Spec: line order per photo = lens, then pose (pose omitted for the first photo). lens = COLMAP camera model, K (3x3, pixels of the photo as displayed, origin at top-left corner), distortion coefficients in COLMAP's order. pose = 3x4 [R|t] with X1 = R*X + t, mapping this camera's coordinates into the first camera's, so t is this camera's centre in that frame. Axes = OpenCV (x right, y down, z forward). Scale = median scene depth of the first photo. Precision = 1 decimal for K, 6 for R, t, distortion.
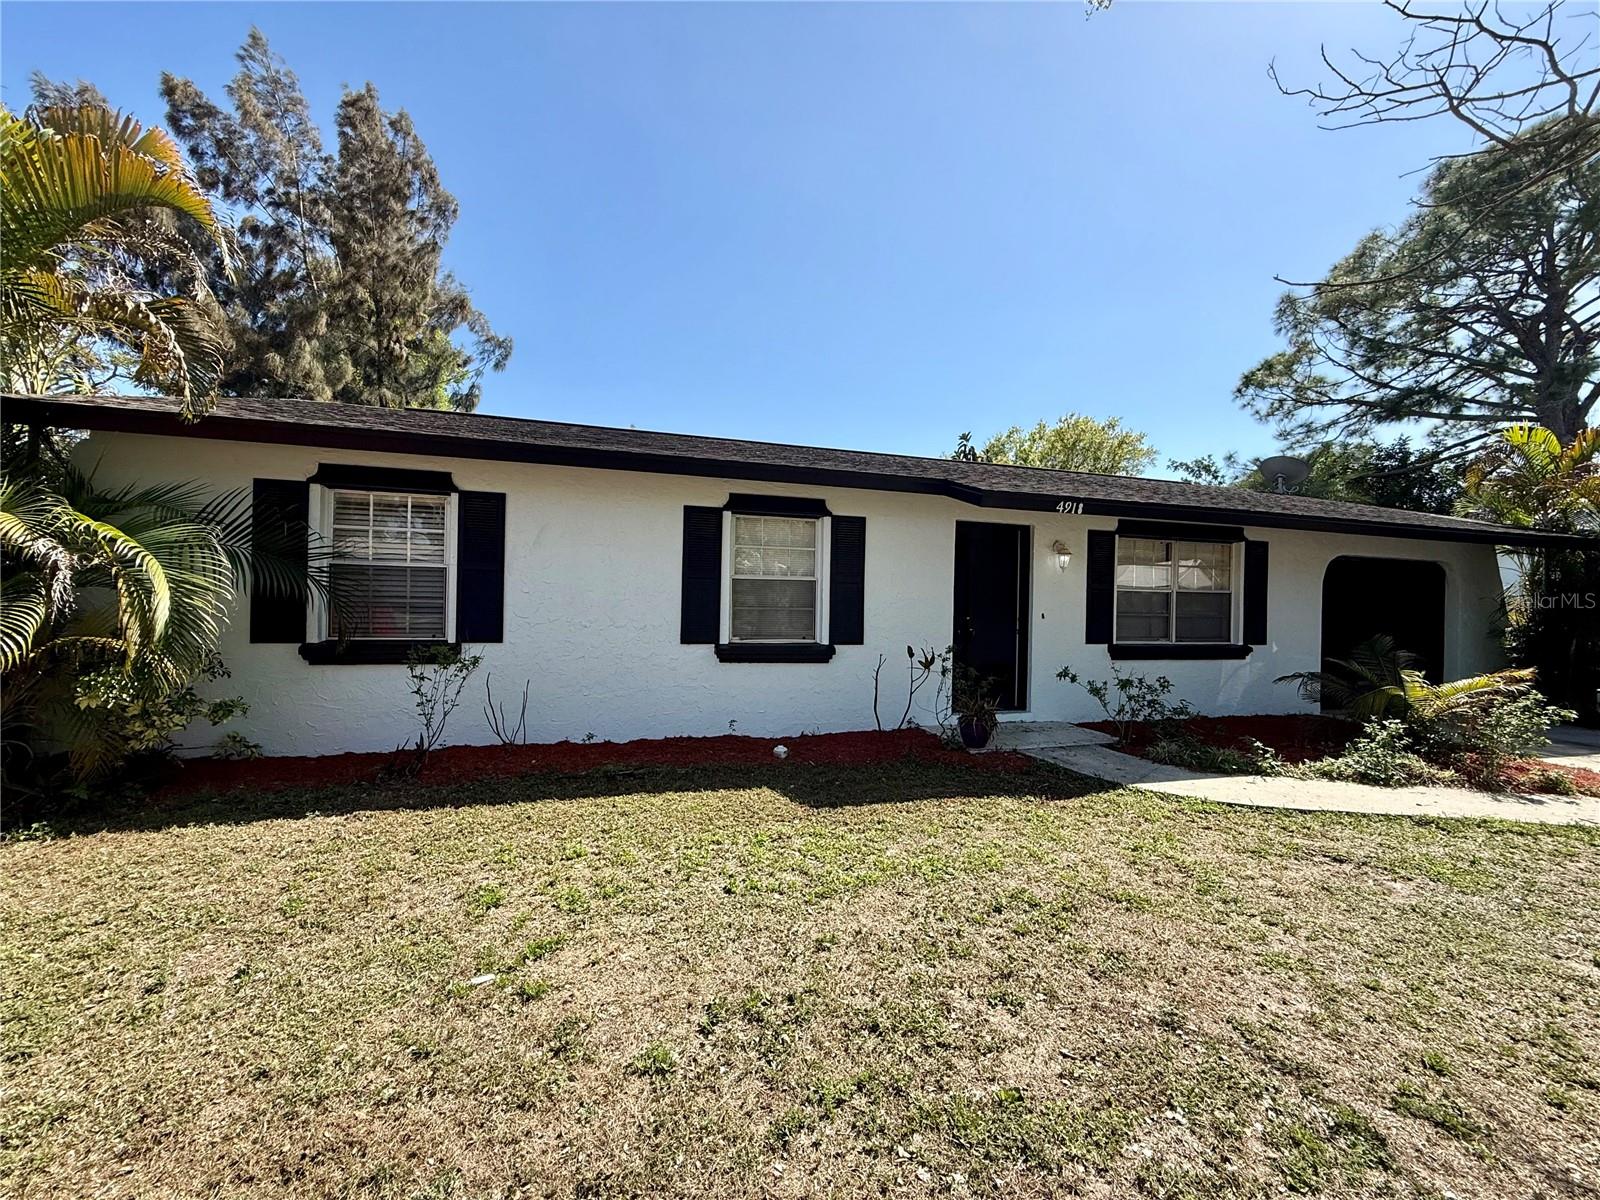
lens RADIAL K [[636.9, 0, 795.9], [0, 636.9, 601.3], [0, 0, 1]] dist [0.000092, 0.000250]
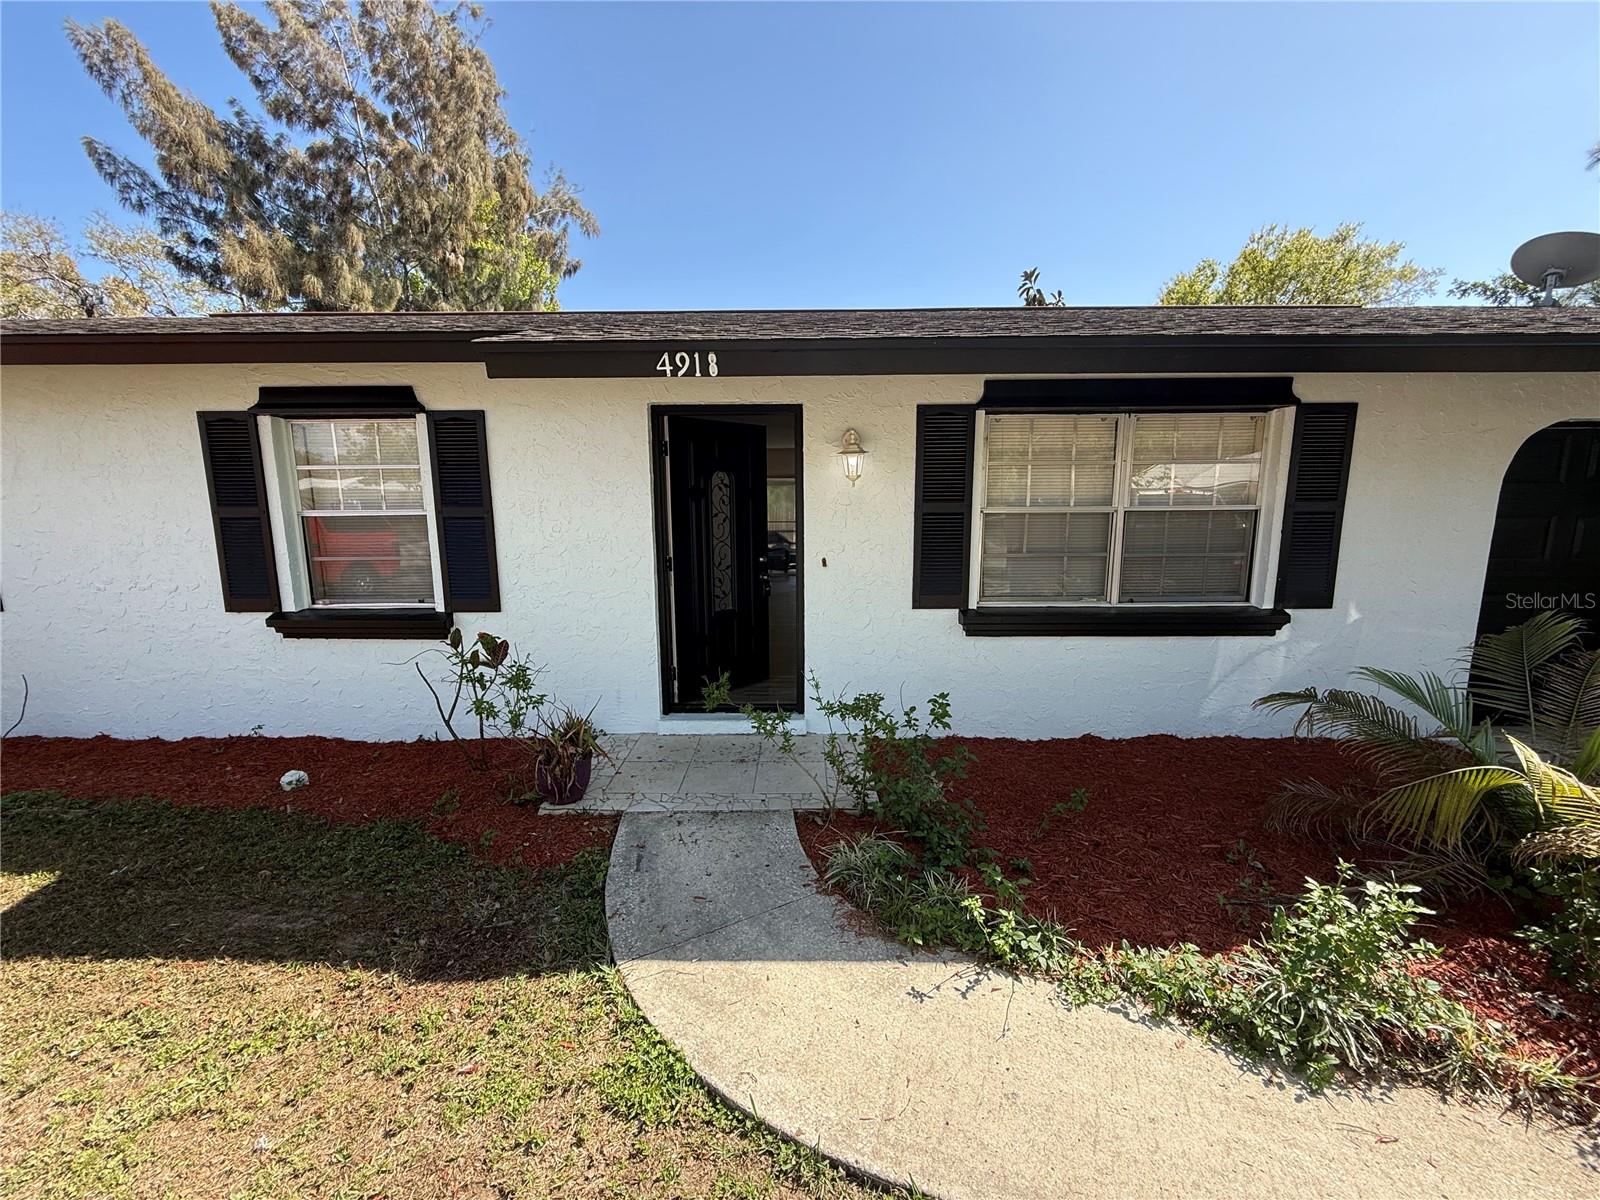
lens RADIAL K [[636.9, 0, 795.9], [0, 636.9, 601.3], [0, 0, 1]] dist [0.000092, 0.000250]
pose [[0.954832, 0.021052, -0.296401, 0.533923], [0.025727, 0.987884, 0.153044, -0.031523], [0.296031, -0.153756, 0.942722, 0.429688]]
